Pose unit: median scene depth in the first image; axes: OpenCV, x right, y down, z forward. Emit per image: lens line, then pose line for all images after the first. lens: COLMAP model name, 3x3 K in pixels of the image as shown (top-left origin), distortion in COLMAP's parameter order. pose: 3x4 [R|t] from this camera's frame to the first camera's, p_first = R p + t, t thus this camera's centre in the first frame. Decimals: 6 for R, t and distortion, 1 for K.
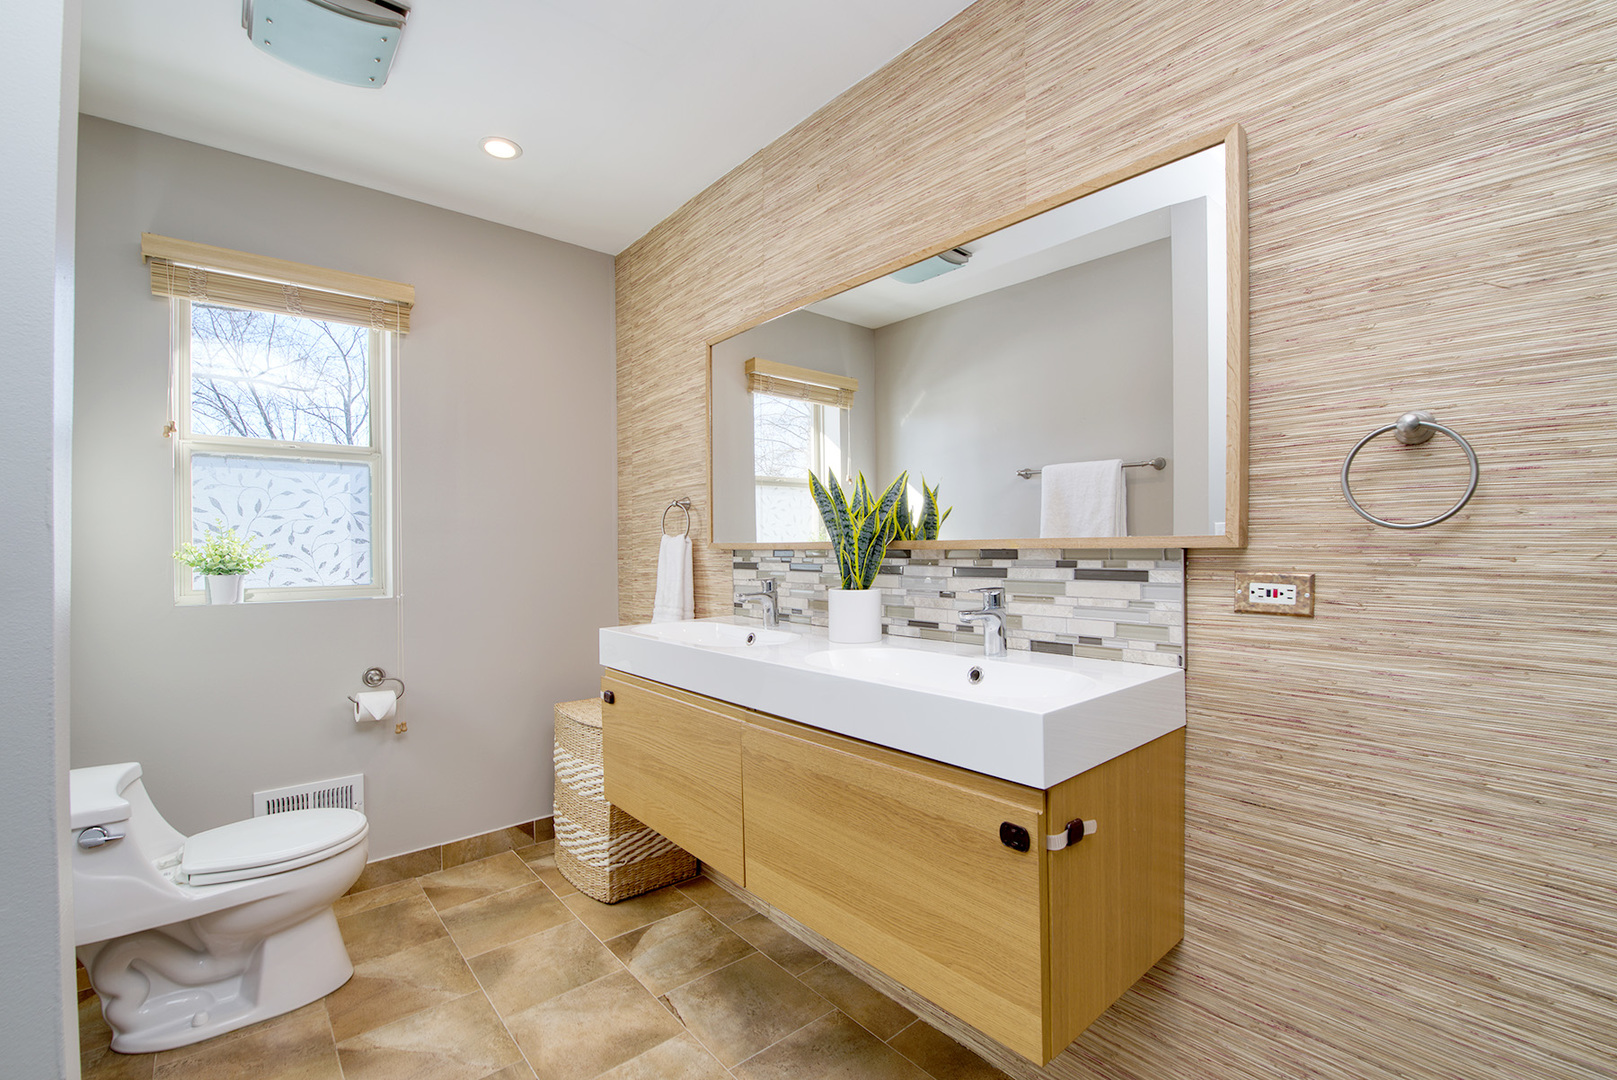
lens RADIAL K [[701.3, 0, 807.5], [0, 701.3, 540.8], [0, 0, 1]] dist [-0.016933, -0.000243]
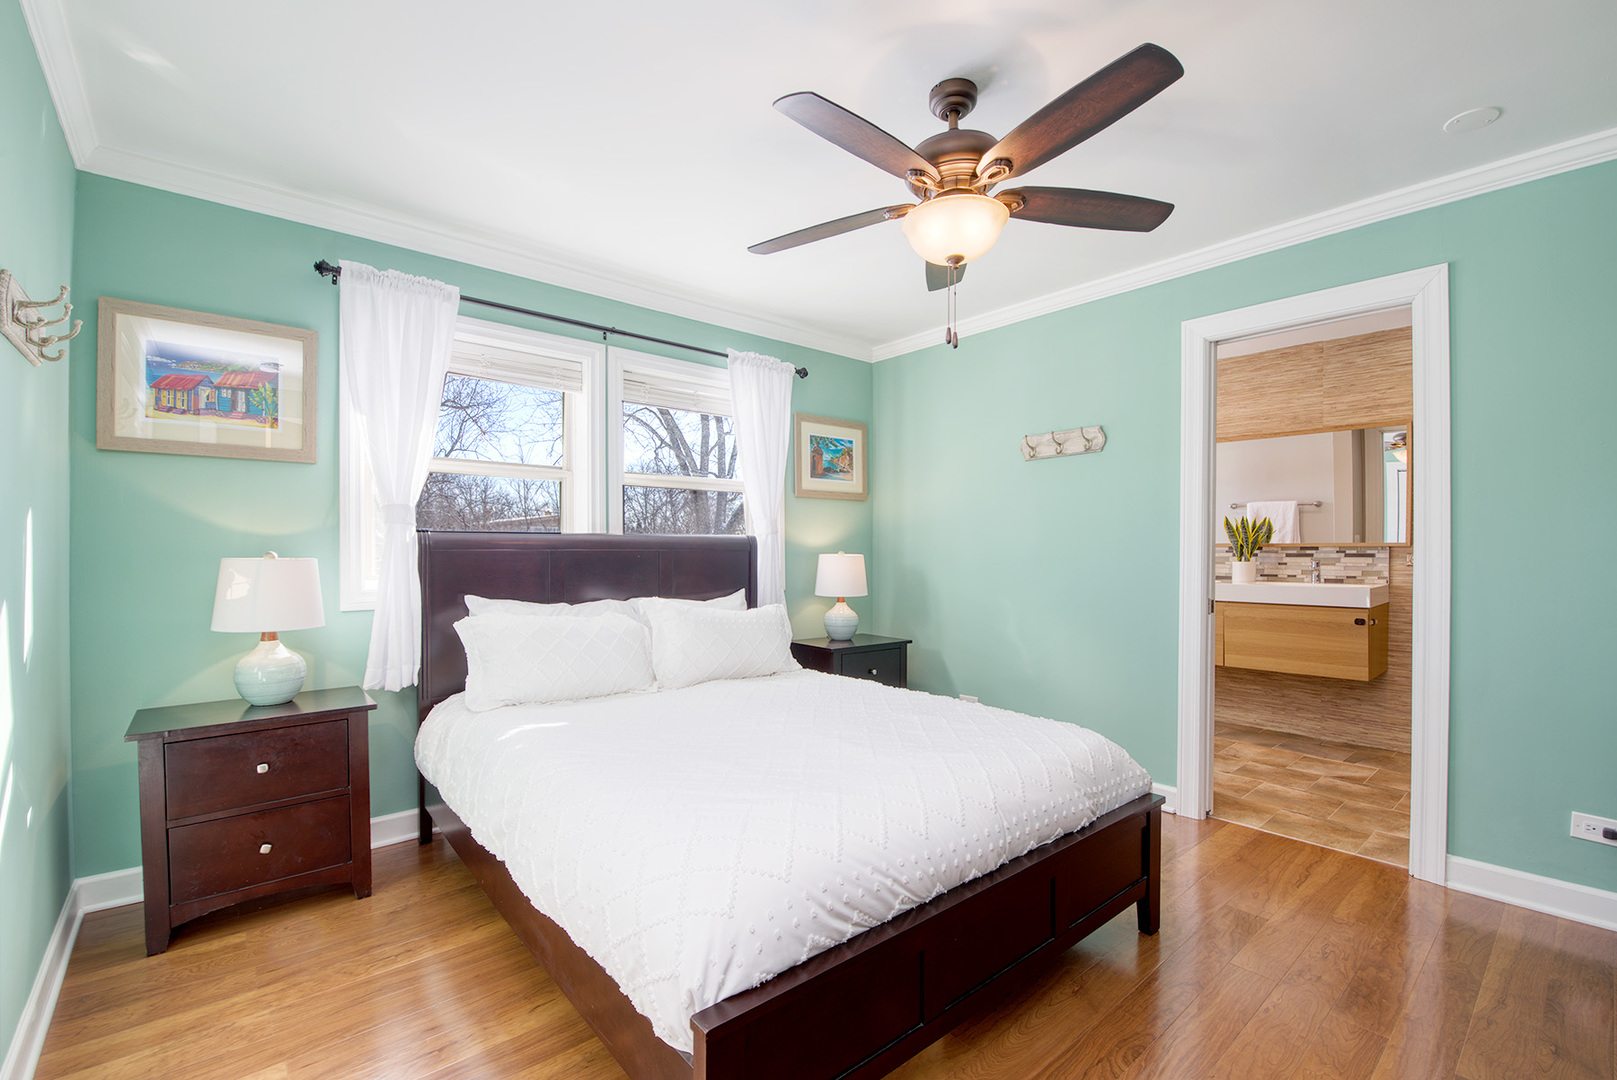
lens RADIAL K [[701.3, 0, 808.1], [0, 701.3, 539.6], [0, 0, 1]] dist [-0.016933, -0.000243]
pose [[0.999991, 0.004109, -0.000984, -1.883239], [-0.004106, 0.999986, 0.003250, -0.018736], [0.000997, -0.003246, 0.999994, -1.935853]]
